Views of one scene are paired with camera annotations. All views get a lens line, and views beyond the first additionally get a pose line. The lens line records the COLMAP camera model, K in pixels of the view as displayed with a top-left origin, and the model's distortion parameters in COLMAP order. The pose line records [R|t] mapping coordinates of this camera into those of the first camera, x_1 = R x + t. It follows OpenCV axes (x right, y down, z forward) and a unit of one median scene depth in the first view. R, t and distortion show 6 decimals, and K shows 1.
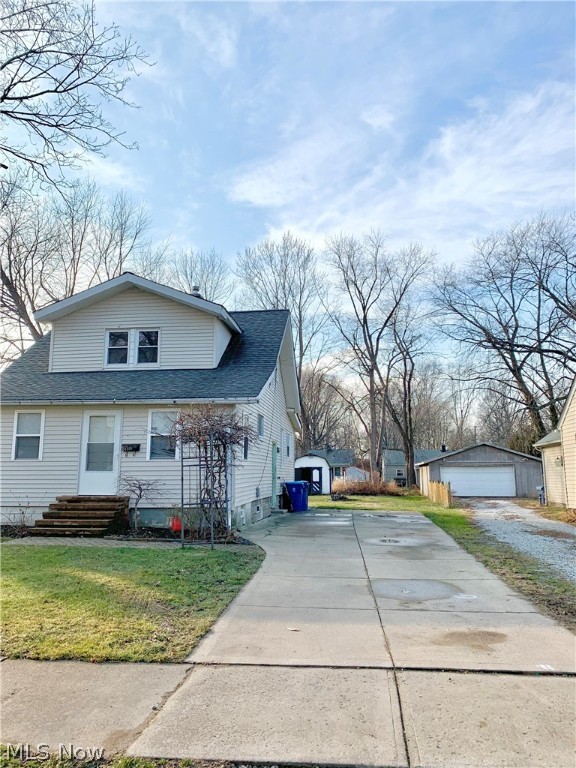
lens RADIAL K [[588.4, 0, 290.6], [0, 588.4, 380.9], [0, 0, 1]] dist [0.045585, -0.052515]
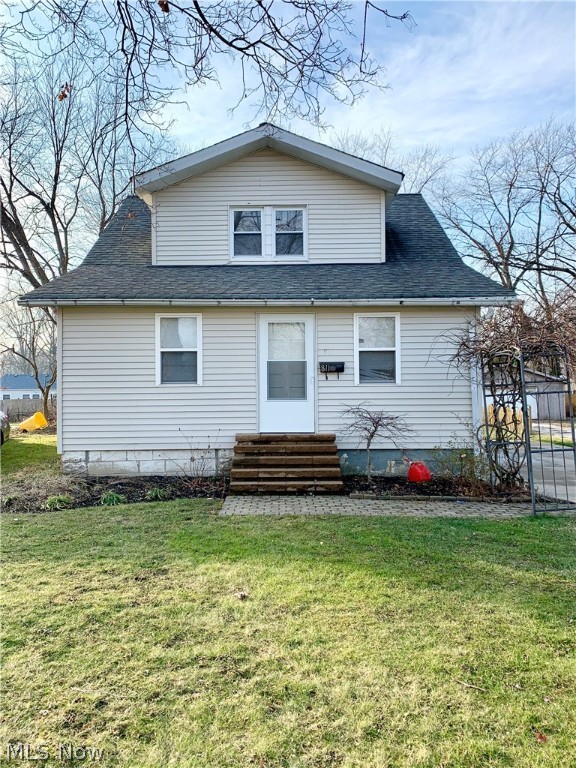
lens RADIAL K [[588.4, 0, 291.3], [0, 588.4, 383.4], [0, 0, 1]] dist [0.045585, -0.052515]
pose [[0.993057, -0.004964, 0.117527, -0.330682], [-0.010932, 0.990890, 0.134231, 0.030655], [-0.117123, -0.134584, 0.983956, 0.248186]]
